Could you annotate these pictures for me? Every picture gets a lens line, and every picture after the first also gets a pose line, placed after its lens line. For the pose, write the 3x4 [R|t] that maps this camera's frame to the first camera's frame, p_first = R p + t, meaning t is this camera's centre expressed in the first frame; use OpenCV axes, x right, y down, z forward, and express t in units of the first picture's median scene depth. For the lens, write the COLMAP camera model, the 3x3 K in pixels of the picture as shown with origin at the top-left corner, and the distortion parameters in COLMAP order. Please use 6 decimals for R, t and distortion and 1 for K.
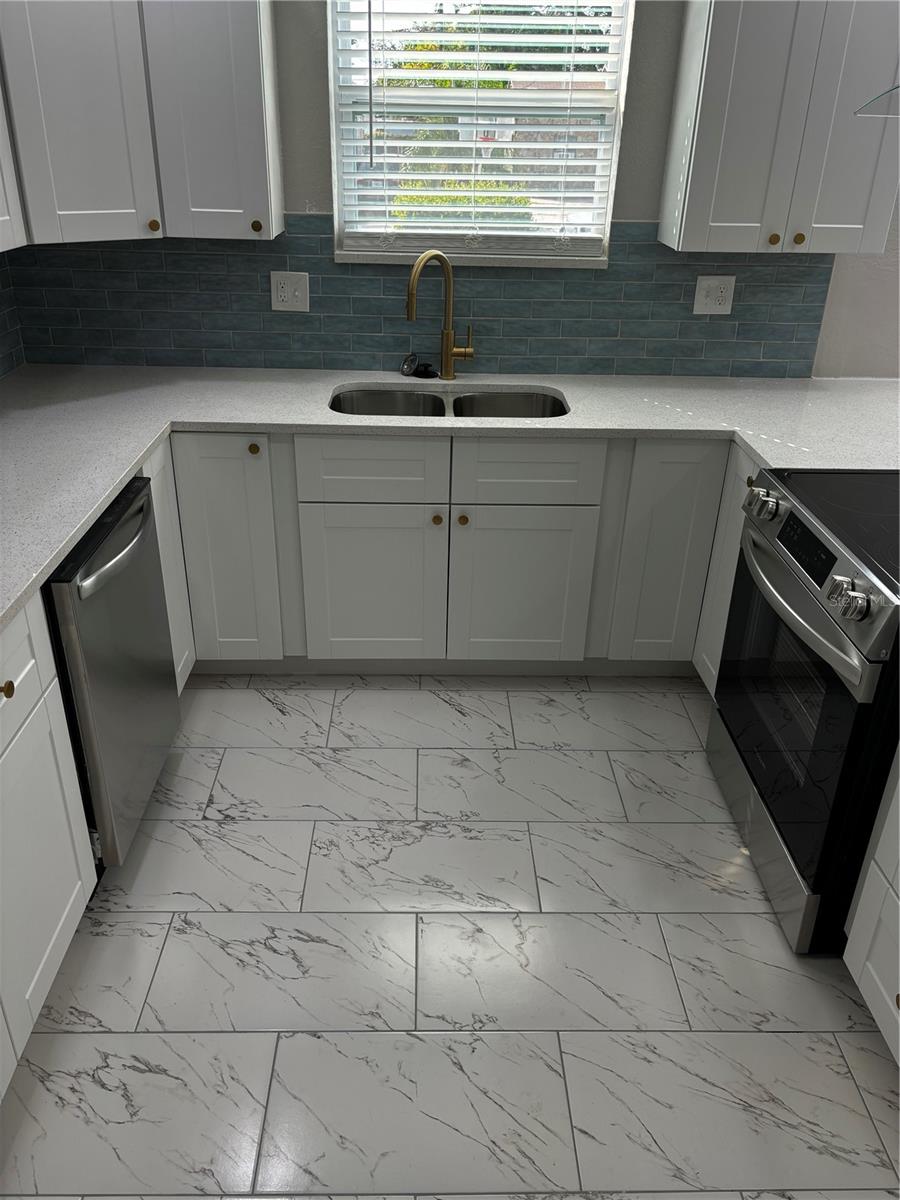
lens RADIAL K [[906.9, 0, 451.6], [0, 906.9, 607.4], [0, 0, 1]] dist [0.049537, -0.056237]
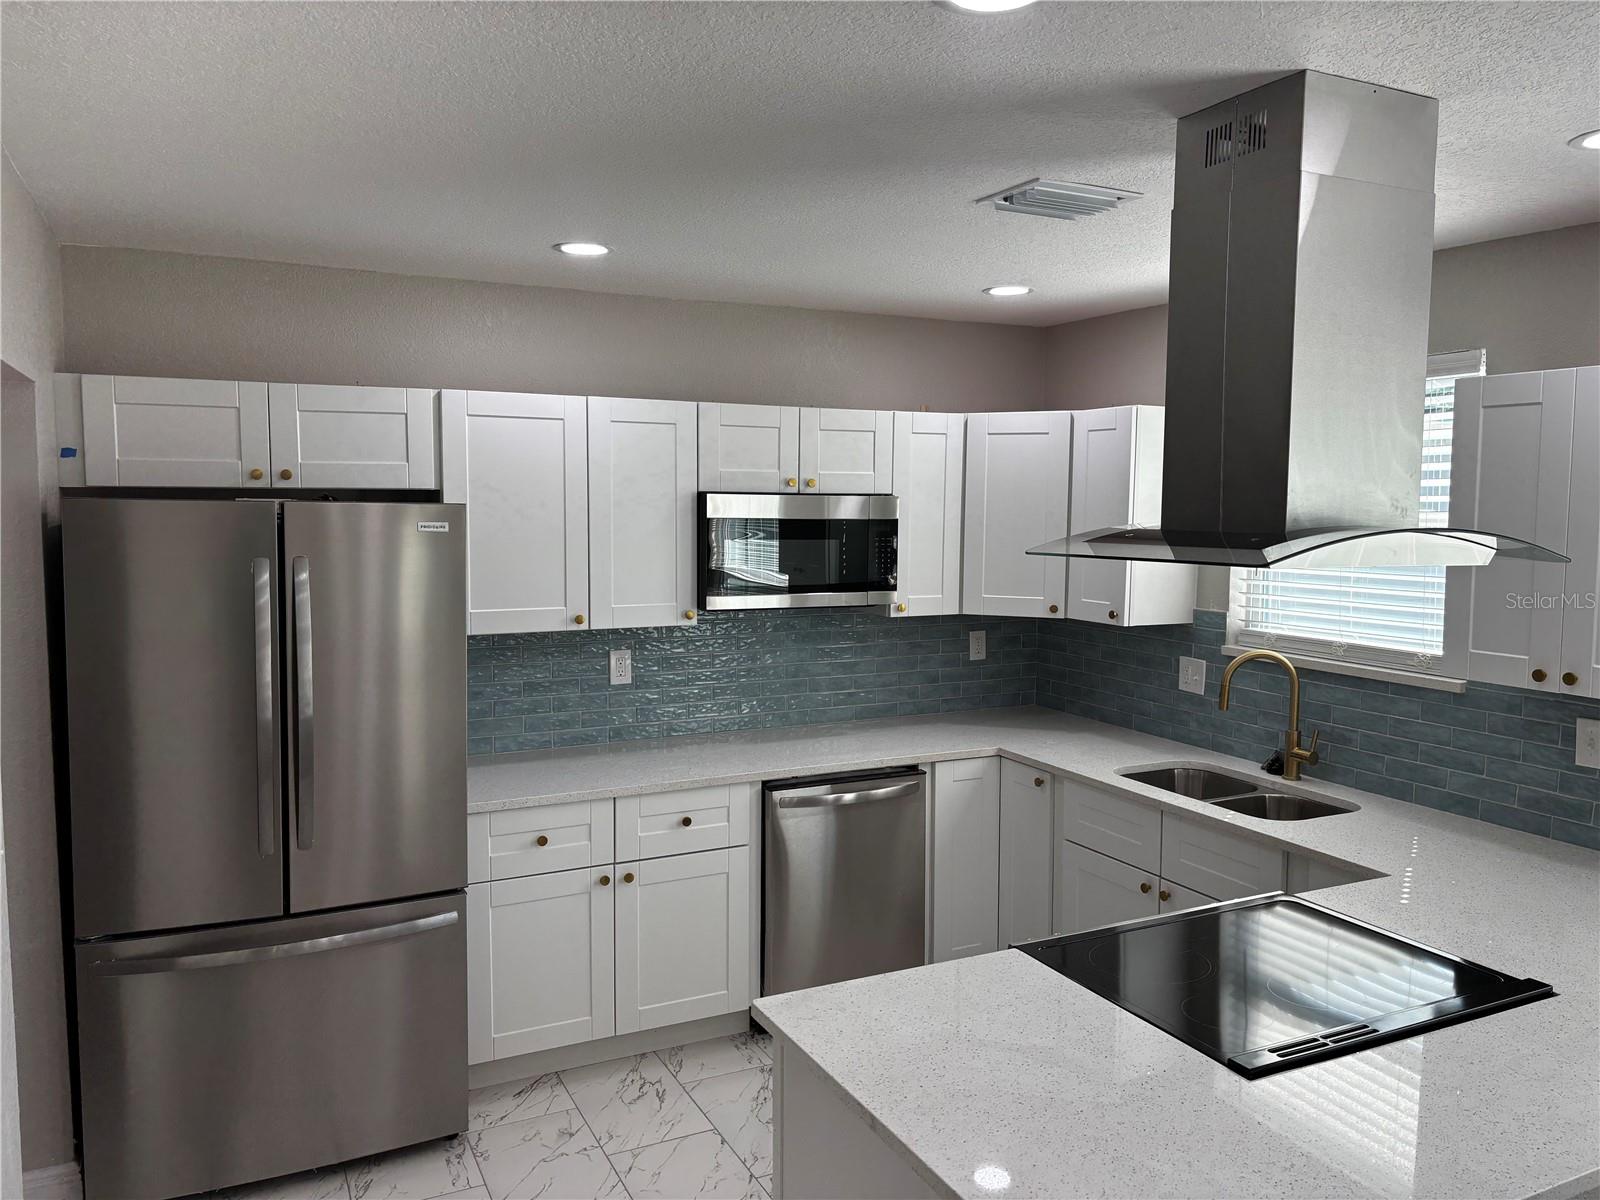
lens RADIAL K [[1209.2, 0, 802.8], [0, 1209.2, 603.6], [0, 0, 1]] dist [0.049537, -0.056237]
pose [[0.419138, 0.060816, -0.905883, 1.070260], [-0.414316, 0.900622, -0.131234, -0.048148], [0.807877, 0.430327, 0.402682, 0.009942]]
